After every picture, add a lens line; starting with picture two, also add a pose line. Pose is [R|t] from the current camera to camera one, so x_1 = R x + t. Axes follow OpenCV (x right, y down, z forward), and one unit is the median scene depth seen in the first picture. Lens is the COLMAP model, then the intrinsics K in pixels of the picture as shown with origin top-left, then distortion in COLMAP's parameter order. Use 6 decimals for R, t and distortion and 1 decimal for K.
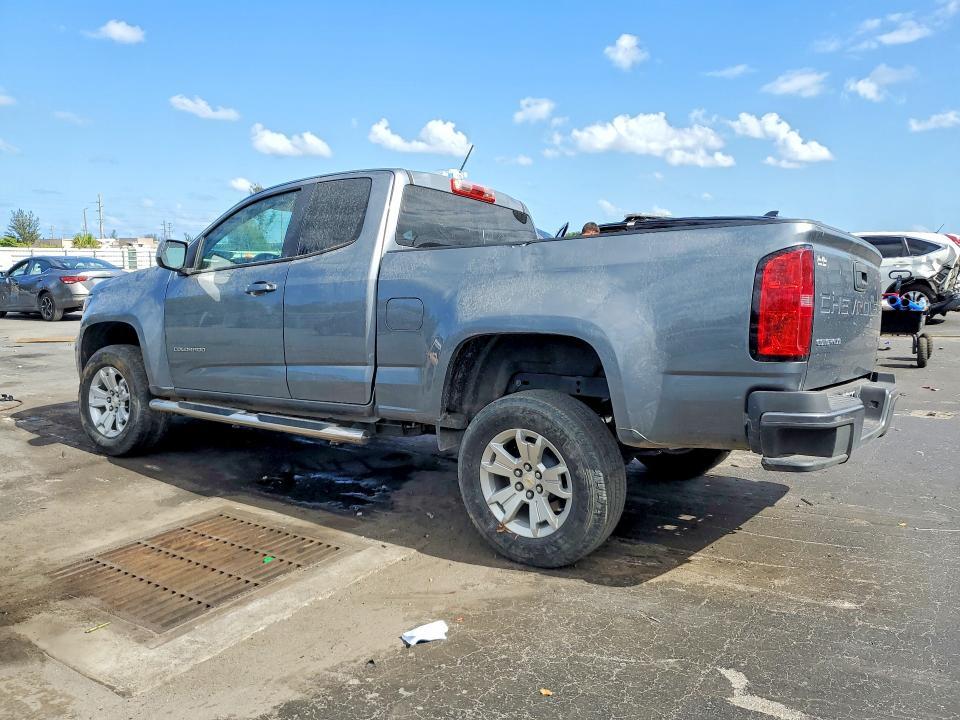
lens RADIAL K [[767.2, 0, 480.0], [0, 767.2, 360.0], [0, 0, 1]] dist [0.013010, 0.007118]
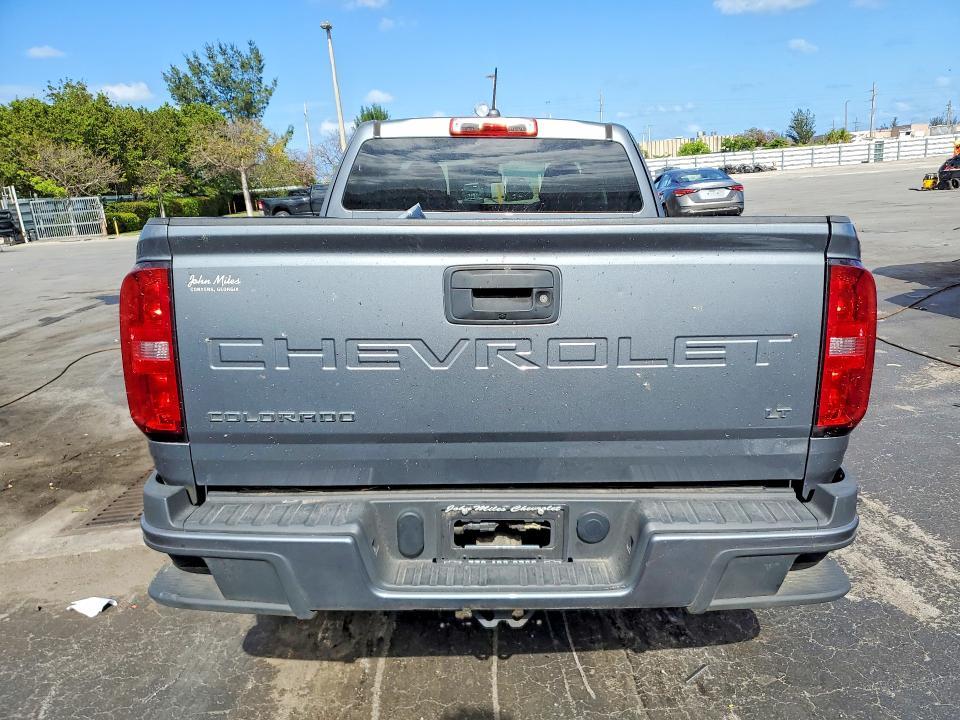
lens RADIAL K [[767.2, 0, 480.0], [0, 767.2, 360.0], [0, 0, 1]] dist [0.013010, 0.007118]
pose [[0.592721, 0.139380, -0.793256, 0.932011], [-0.030160, 0.988062, 0.151073, -0.145680], [0.804843, -0.065620, 0.589849, 0.716368]]
